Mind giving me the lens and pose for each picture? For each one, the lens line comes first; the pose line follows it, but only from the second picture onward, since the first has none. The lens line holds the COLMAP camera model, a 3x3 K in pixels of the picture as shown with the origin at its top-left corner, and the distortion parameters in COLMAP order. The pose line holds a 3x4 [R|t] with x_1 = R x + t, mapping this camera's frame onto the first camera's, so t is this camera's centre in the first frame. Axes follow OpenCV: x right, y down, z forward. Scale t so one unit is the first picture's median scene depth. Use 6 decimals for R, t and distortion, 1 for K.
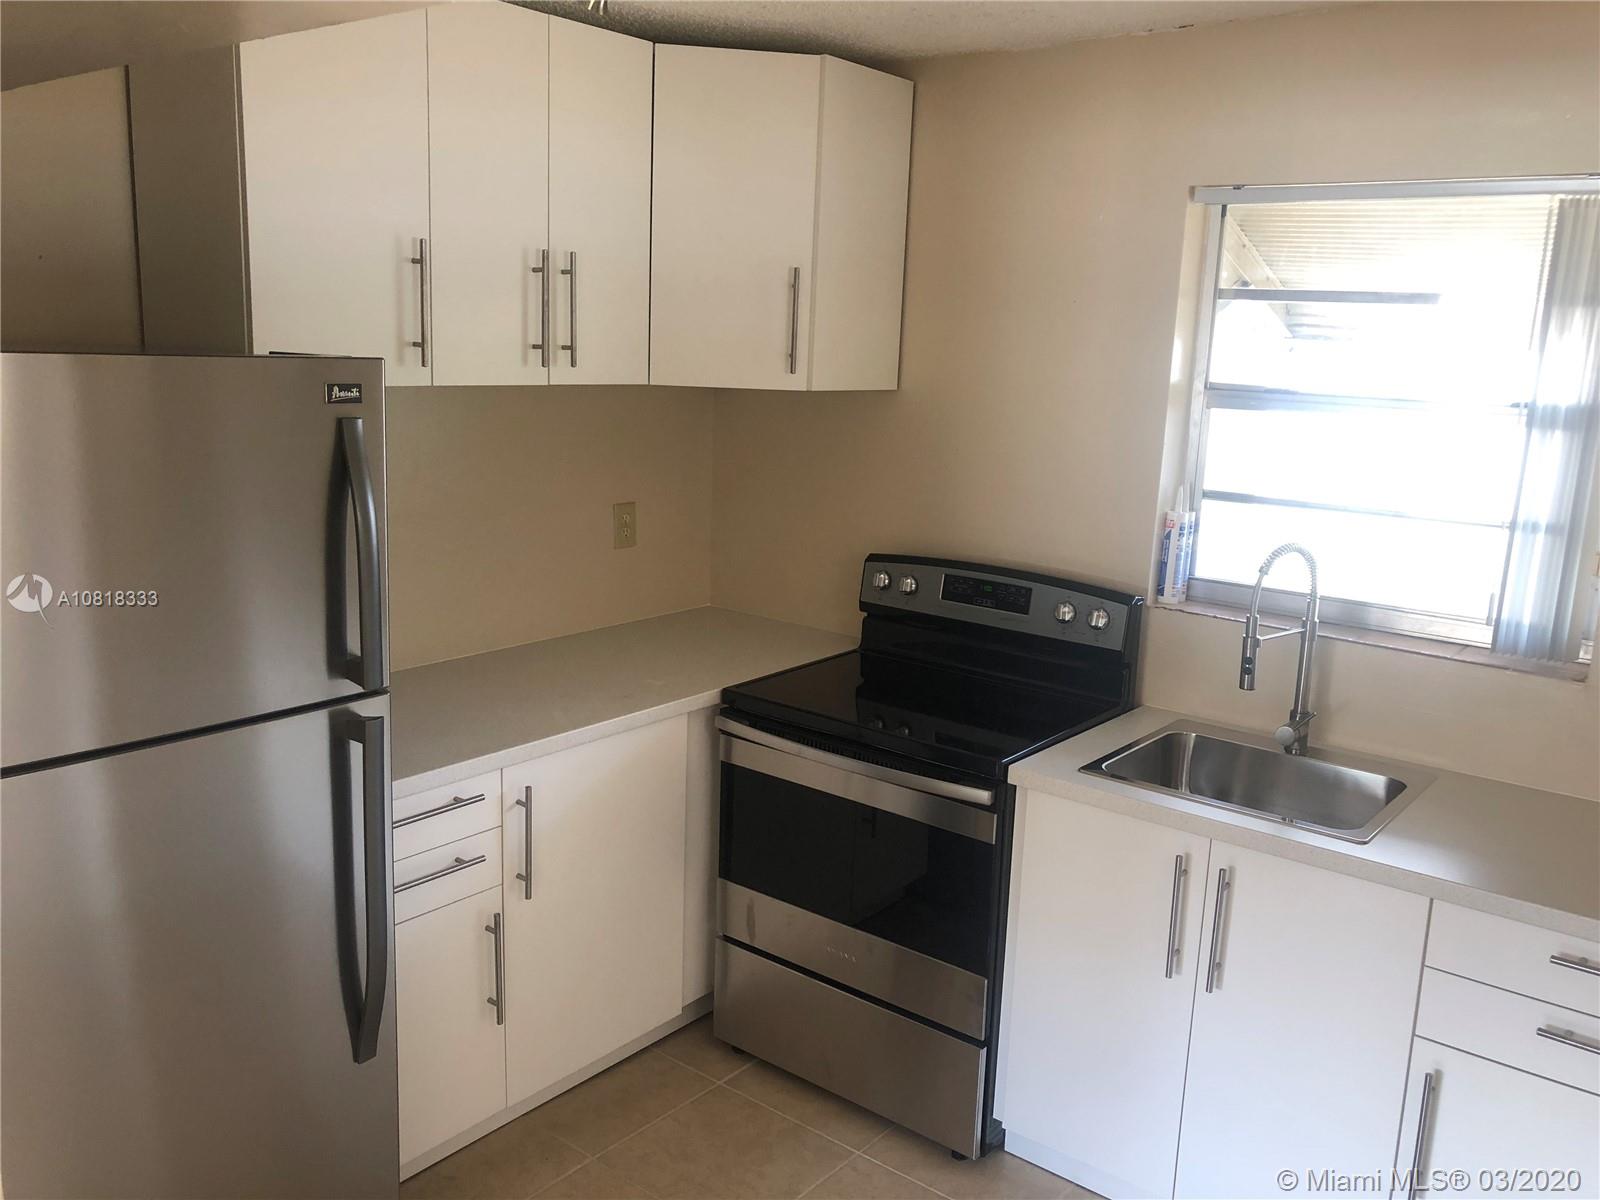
lens RADIAL K [[1318.6, 0, 787.9], [0, 1318.6, 602.4], [0, 0, 1]] dist [0.037810, -0.050381]
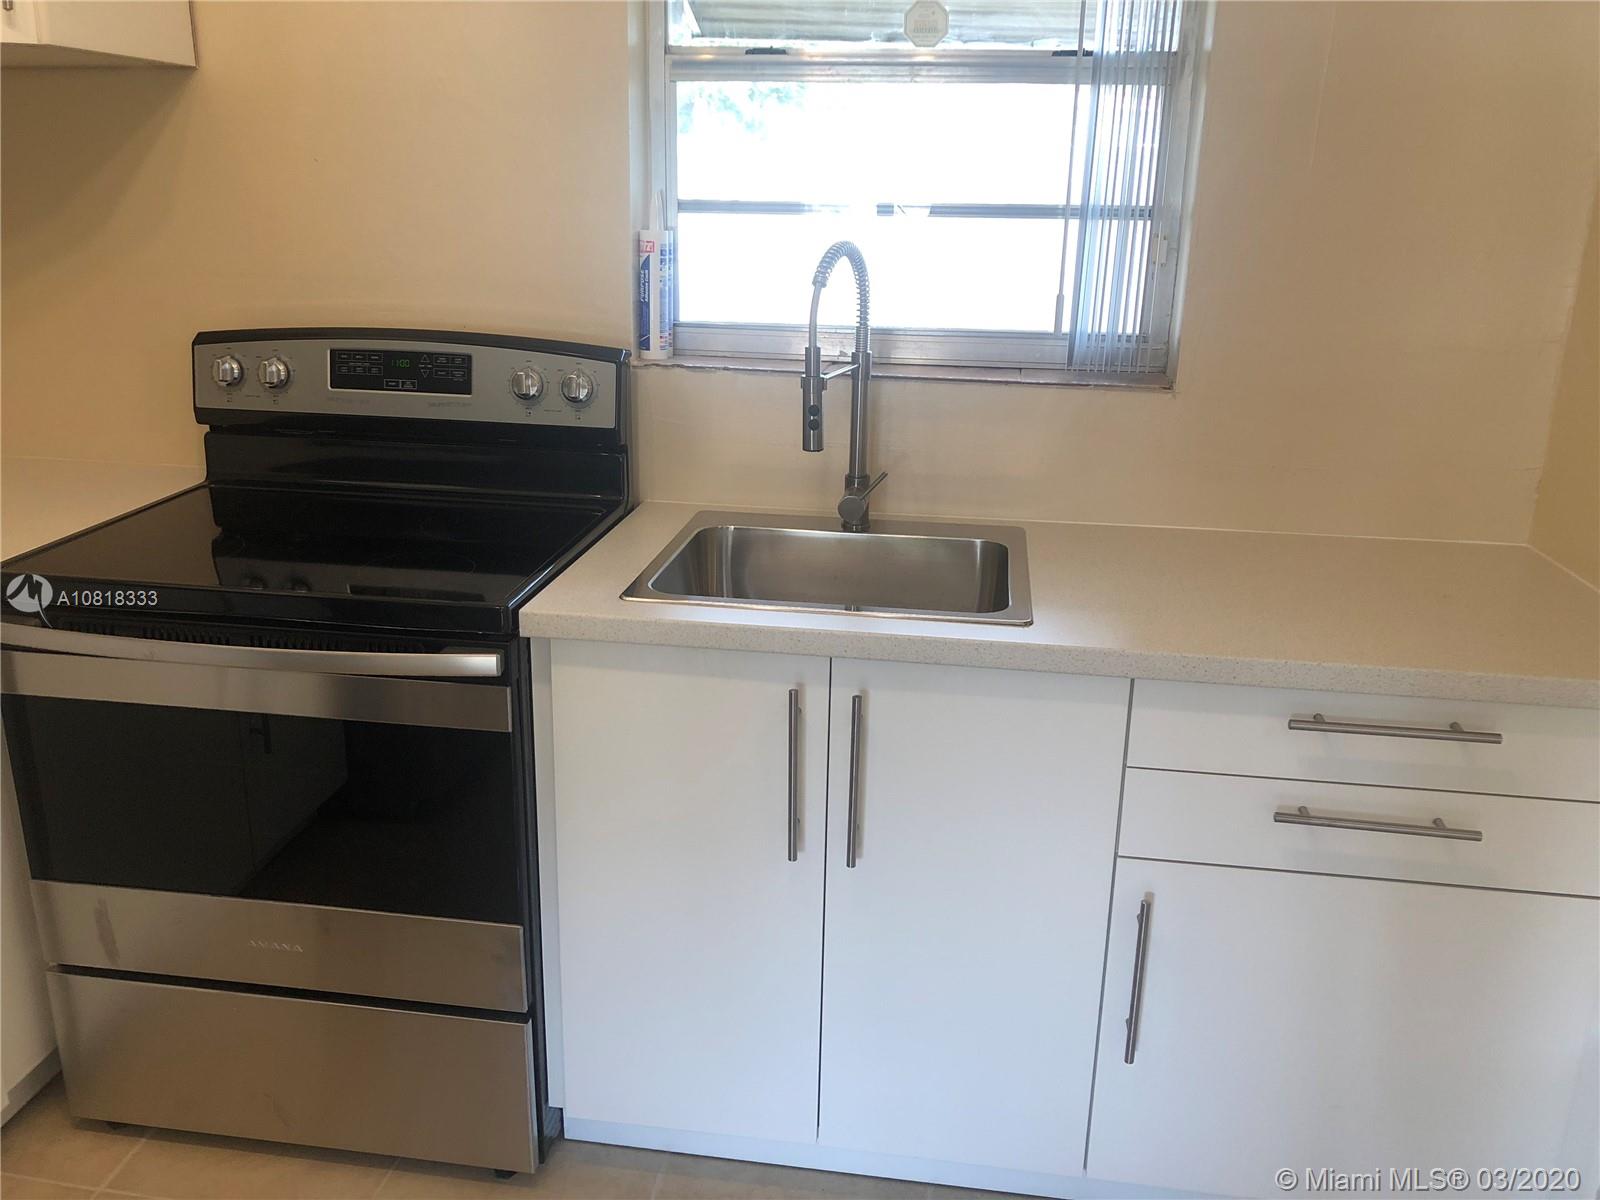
lens RADIAL K [[1318.6, 0, 792.6], [0, 1318.6, 597.8], [0, 0, 1]] dist [0.037810, -0.050381]
pose [[0.862027, -0.171802, 0.476857, -0.022258], [0.115371, 0.982615, 0.145457, 0.035538], [-0.493557, -0.070373, 0.866862, 0.340679]]
